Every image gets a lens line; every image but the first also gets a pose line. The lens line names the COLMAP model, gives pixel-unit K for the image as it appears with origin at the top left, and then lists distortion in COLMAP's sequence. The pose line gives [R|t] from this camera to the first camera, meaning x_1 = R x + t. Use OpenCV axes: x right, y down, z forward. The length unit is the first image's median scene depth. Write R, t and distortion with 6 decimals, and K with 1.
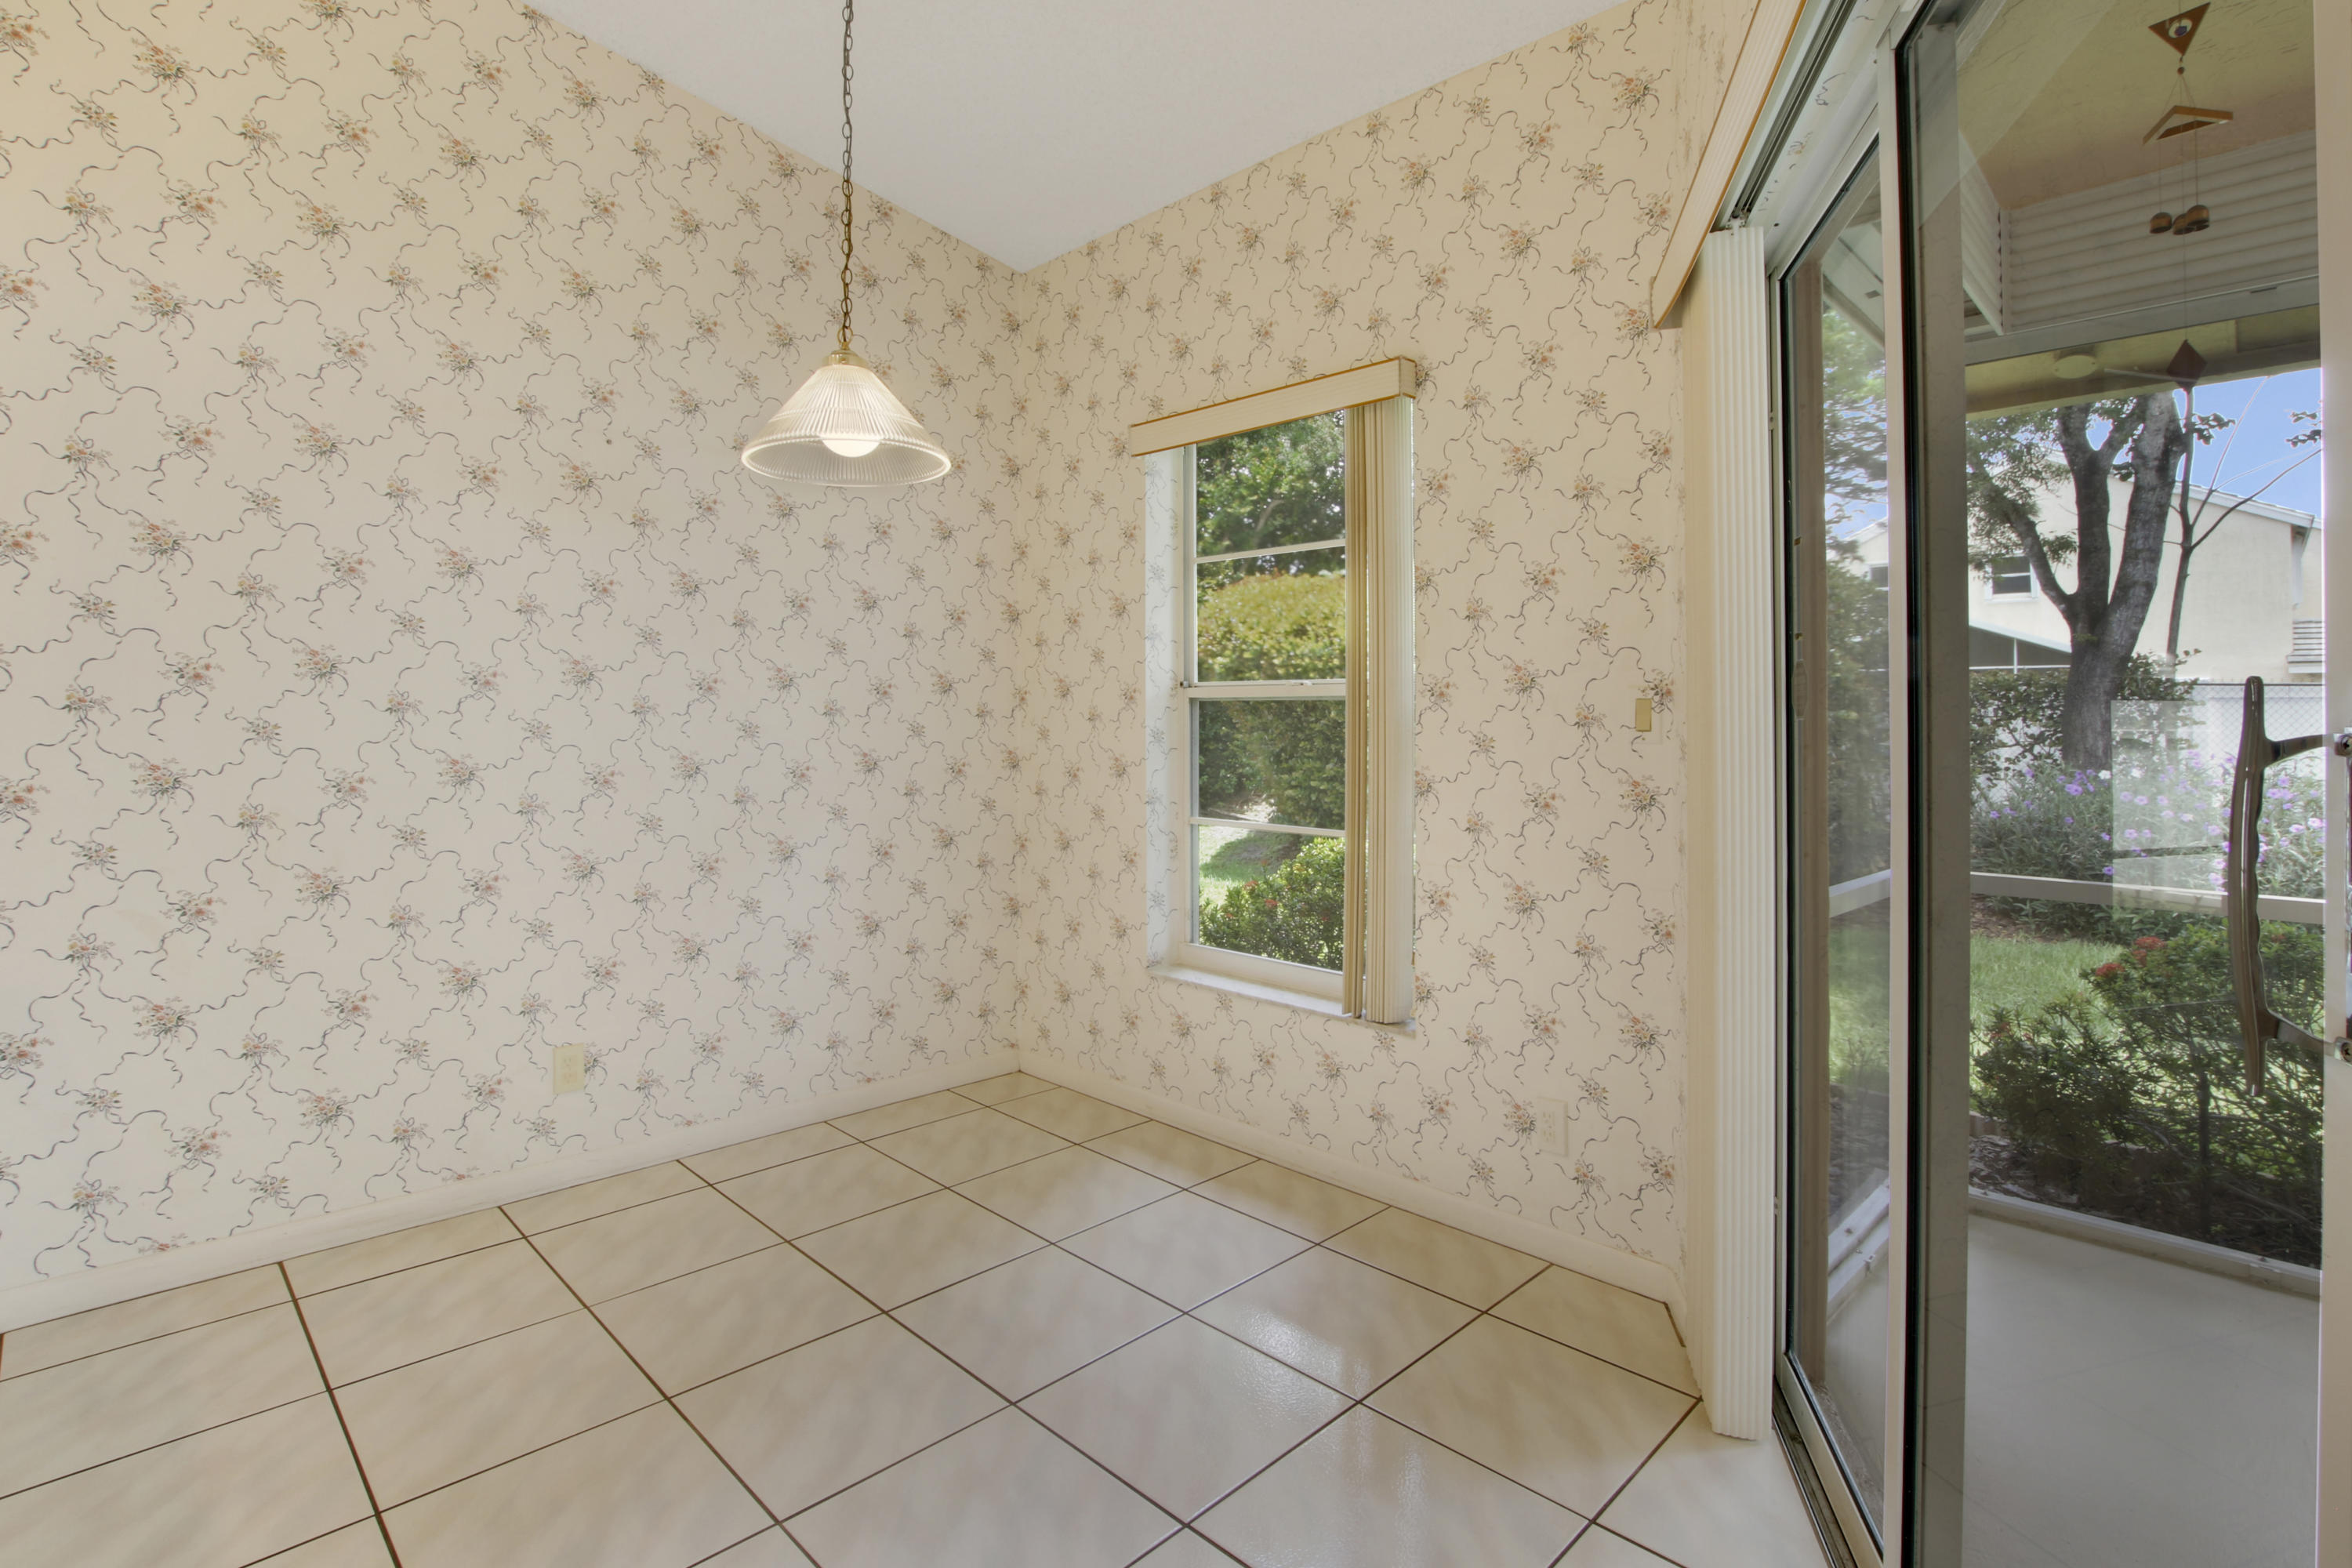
lens RADIAL K [[1120.1, 0, 1187.9], [0, 1120.1, 734.0], [0, 0, 1]] dist [-0.027627, 0.000417]
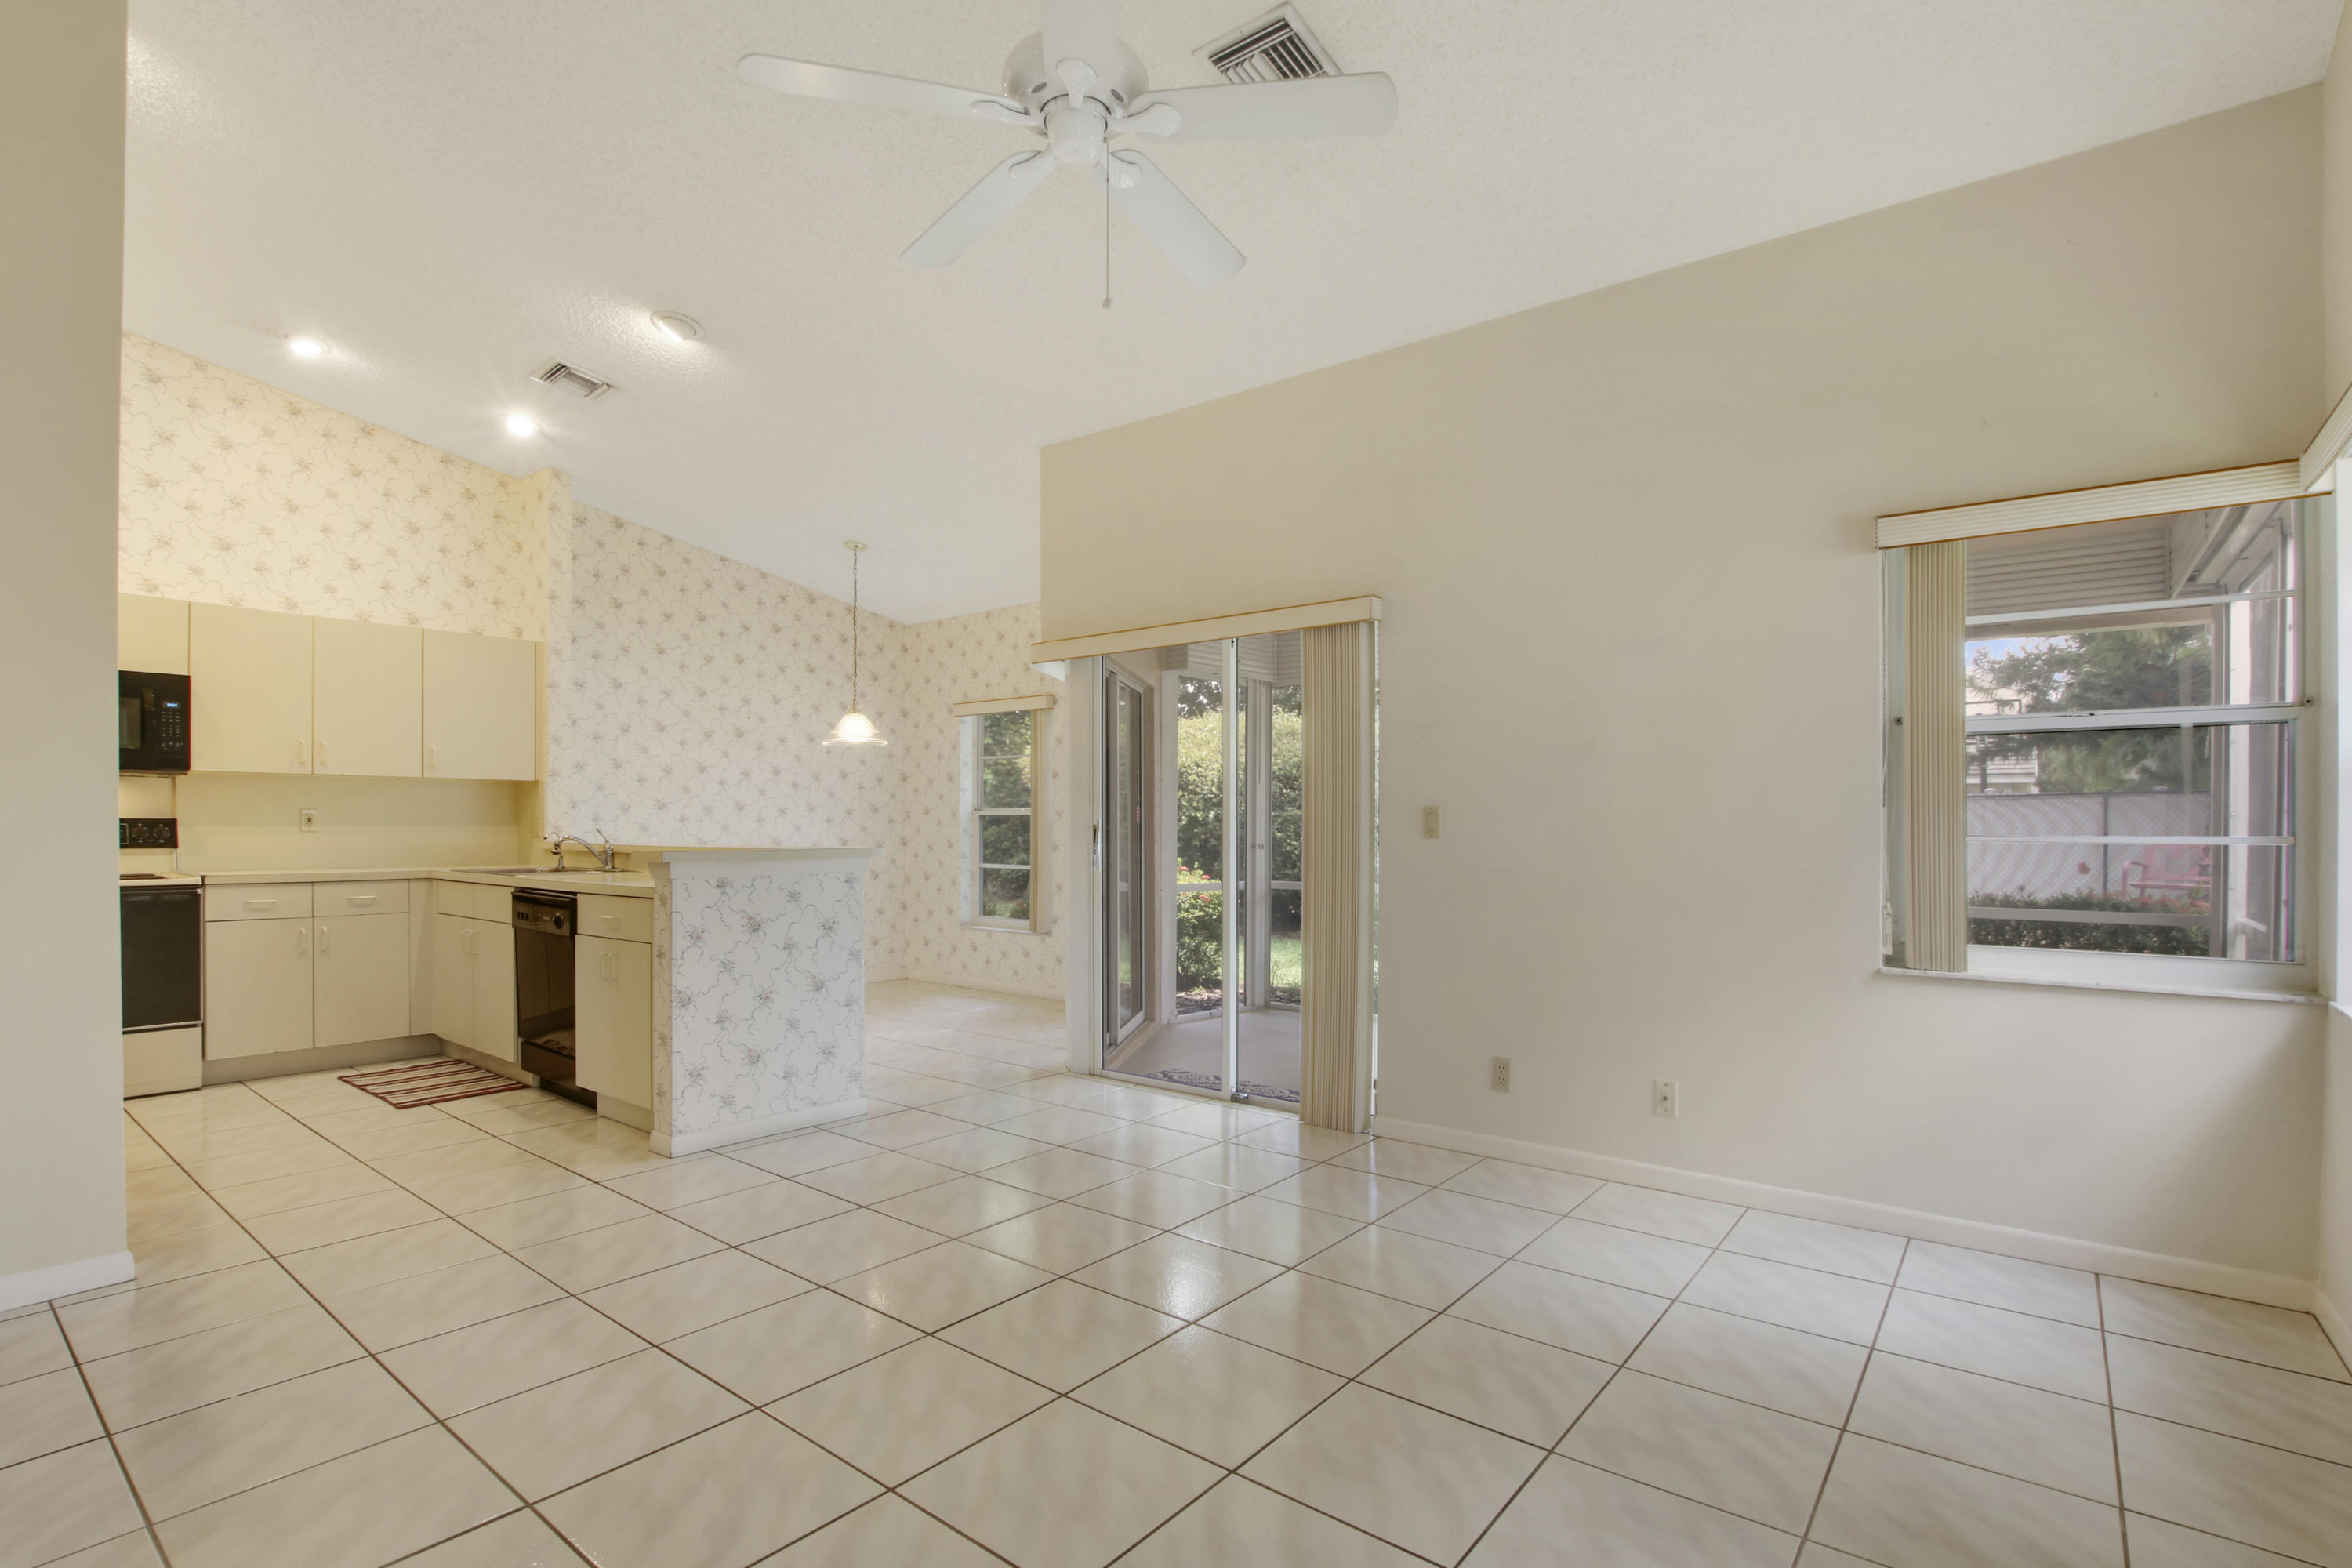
lens RADIAL K [[1101.8, 0, 1176.7], [0, 1101.8, 811.1], [0, 0, 1]] dist [-0.022565, 0.000270]
pose [[0.994612, 0.000008, 0.103672, 0.179956], [0.002452, 0.999718, -0.023600, 0.017096], [-0.103643, 0.023727, 0.994332, -1.415917]]
